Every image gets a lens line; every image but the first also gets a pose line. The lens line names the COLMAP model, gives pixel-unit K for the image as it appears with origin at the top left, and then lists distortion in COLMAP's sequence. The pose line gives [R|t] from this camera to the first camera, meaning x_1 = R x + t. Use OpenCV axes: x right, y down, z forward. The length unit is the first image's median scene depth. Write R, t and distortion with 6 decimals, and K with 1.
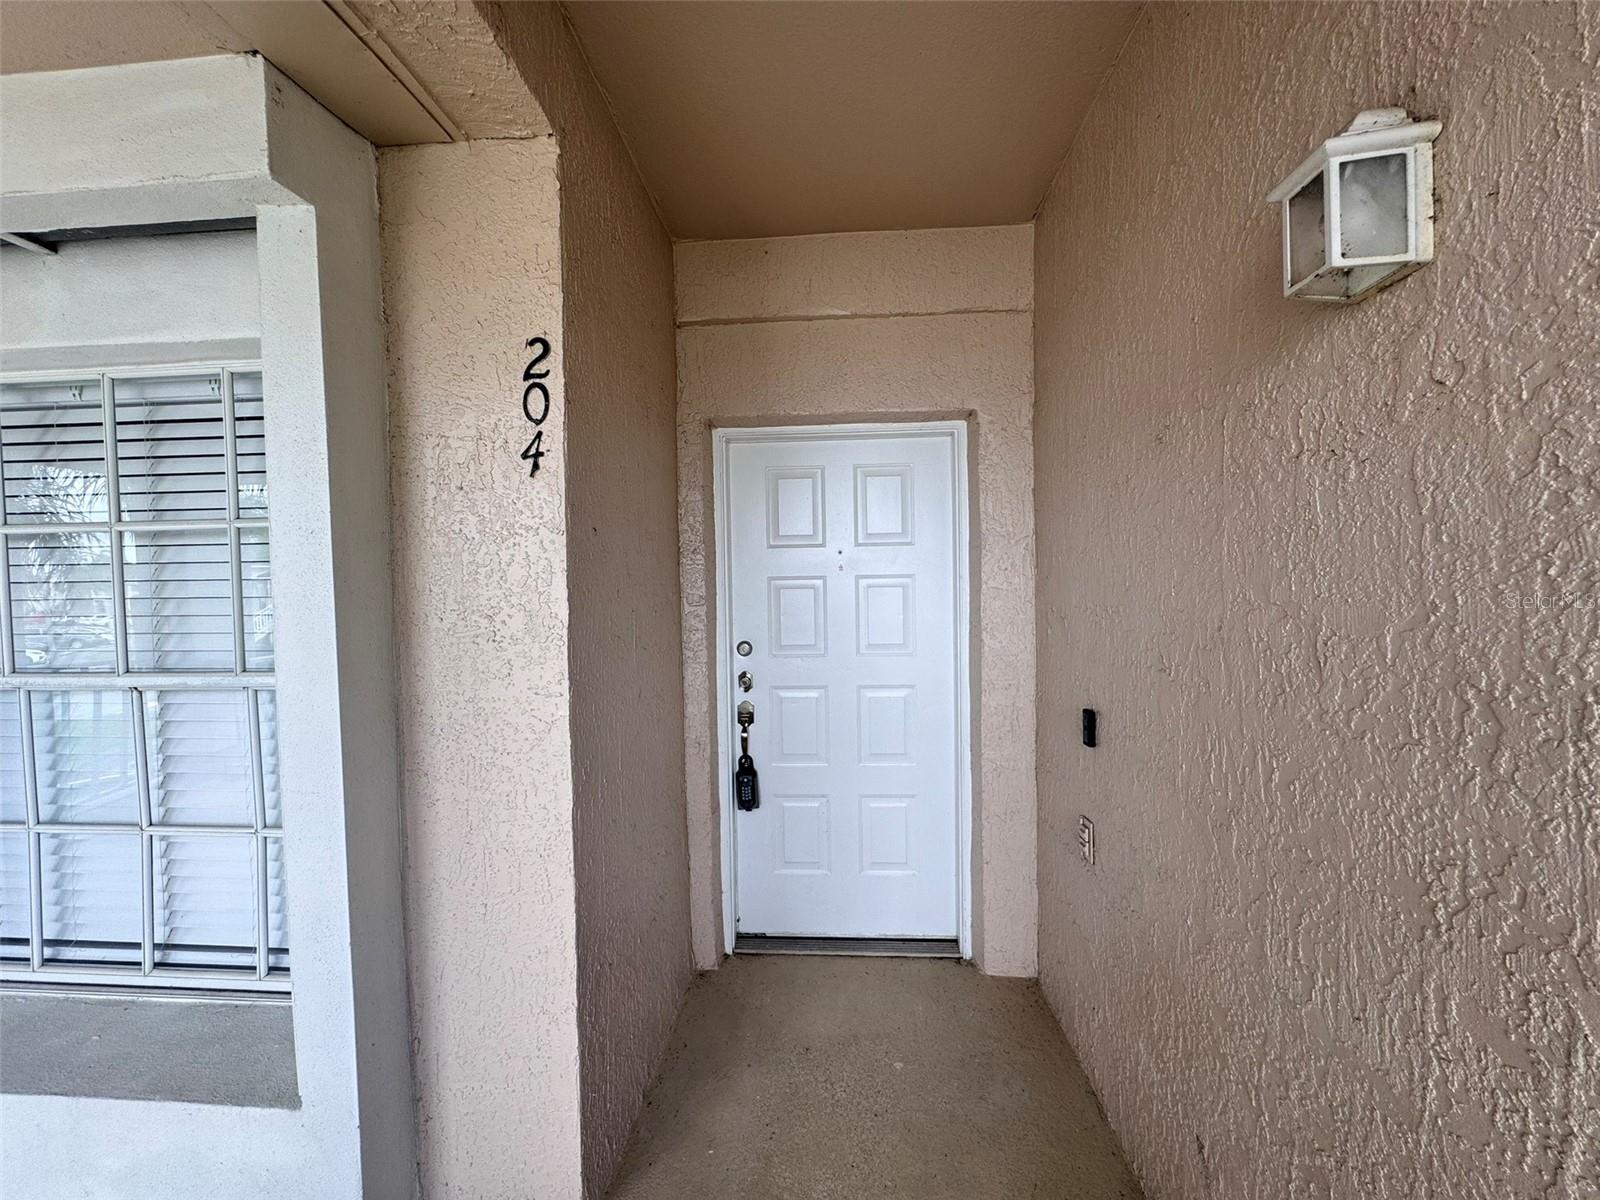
lens RADIAL K [[639.4, 0, 800.2], [0, 639.4, 606.5], [0, 0, 1]] dist [-0.004471, 0.000118]
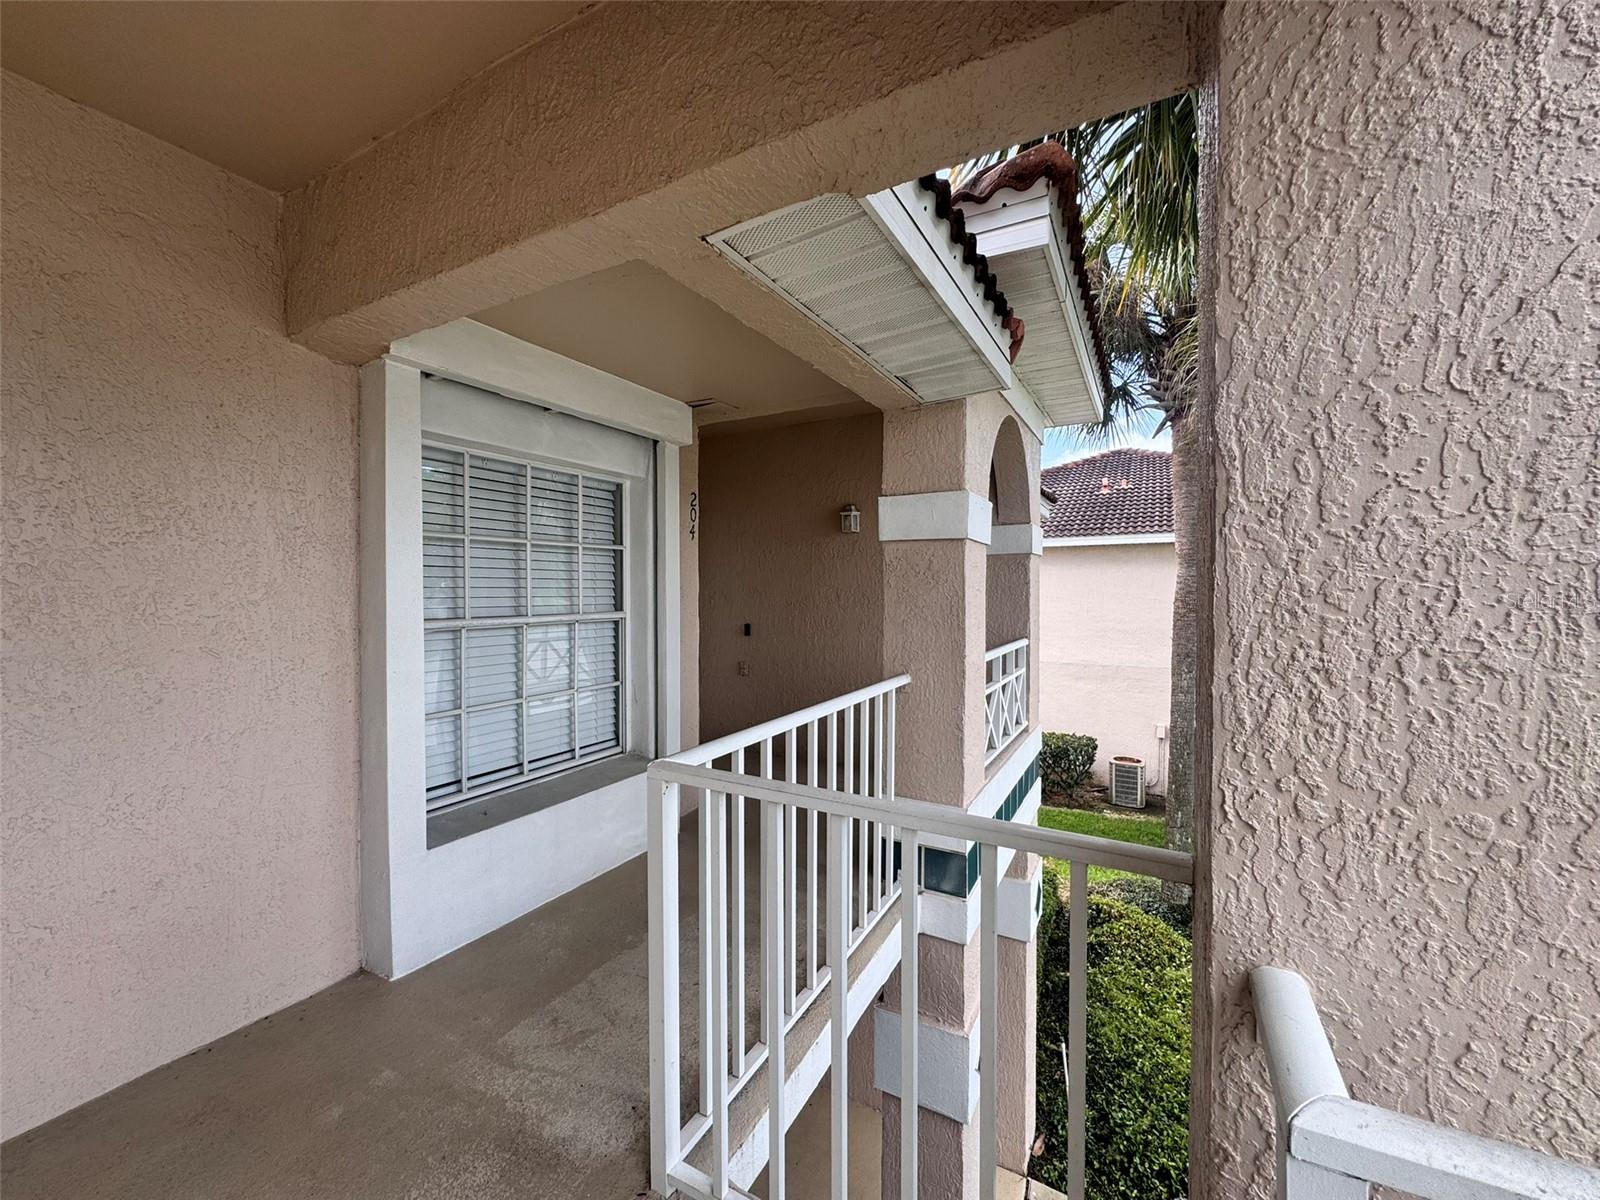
lens RADIAL K [[639.4, 0, 801.2], [0, 639.4, 596.7], [0, 0, 1]] dist [-0.004471, 0.000118]
pose [[0.427195, 0.007108, 0.904132, -2.838334], [0.016542, 0.999740, -0.015675, 0.109582], [-0.904008, 0.021652, 0.426966, -0.686583]]
